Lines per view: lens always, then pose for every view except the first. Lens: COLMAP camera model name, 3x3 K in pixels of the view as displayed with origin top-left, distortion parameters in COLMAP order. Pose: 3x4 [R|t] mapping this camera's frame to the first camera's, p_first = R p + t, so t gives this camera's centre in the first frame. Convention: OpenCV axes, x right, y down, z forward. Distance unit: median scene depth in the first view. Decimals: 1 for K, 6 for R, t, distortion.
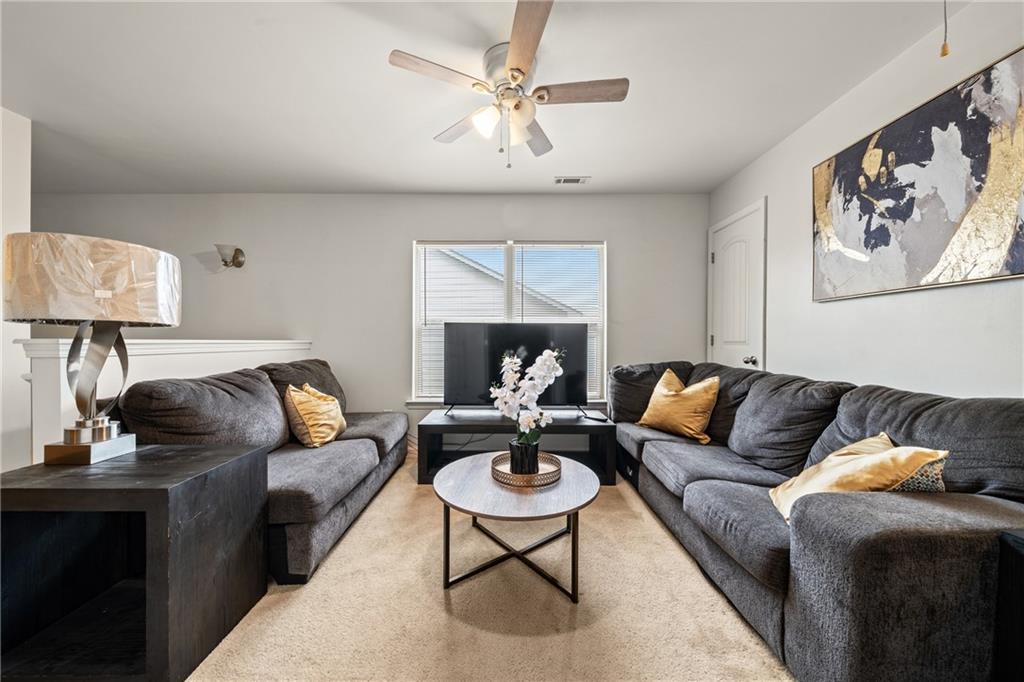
lens RADIAL K [[352.7, 0, 515.1], [0, 352.7, 342.3], [0, 0, 1]] dist [-0.007013, -0.000107]
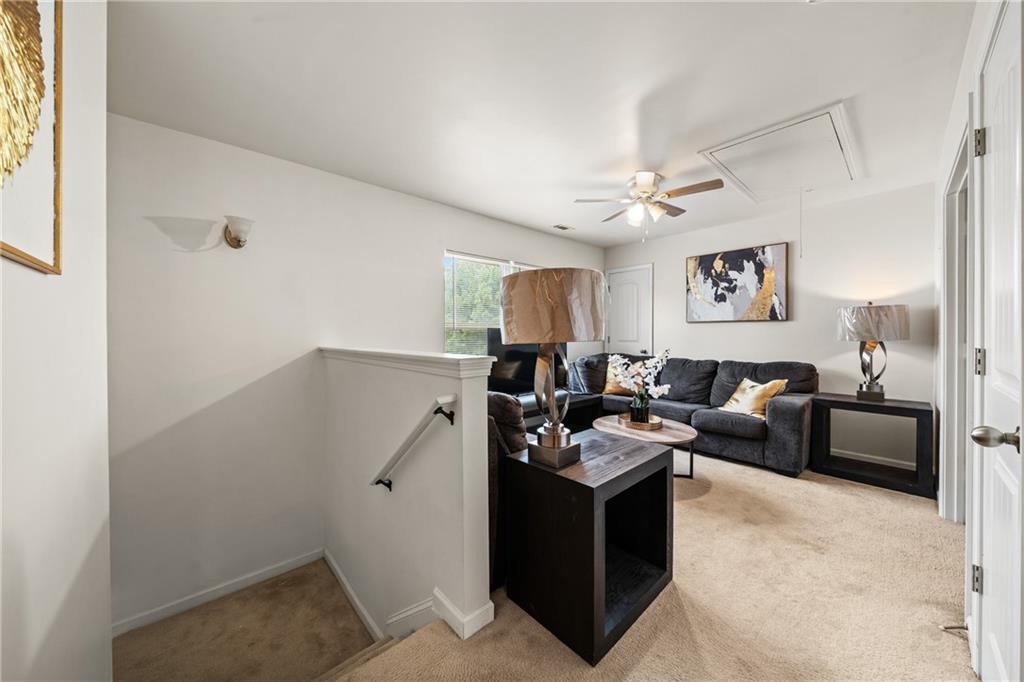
lens RADIAL K [[352.7, 0, 488.0], [0, 352.7, 332.3], [0, 0, 1]] dist [-0.007013, -0.000107]
pose [[0.762584, -0.000916, 0.646888, -1.710511], [0.003900, 0.999987, -0.003181, -0.065641], [-0.646877, 0.004949, 0.762578, 0.207606]]
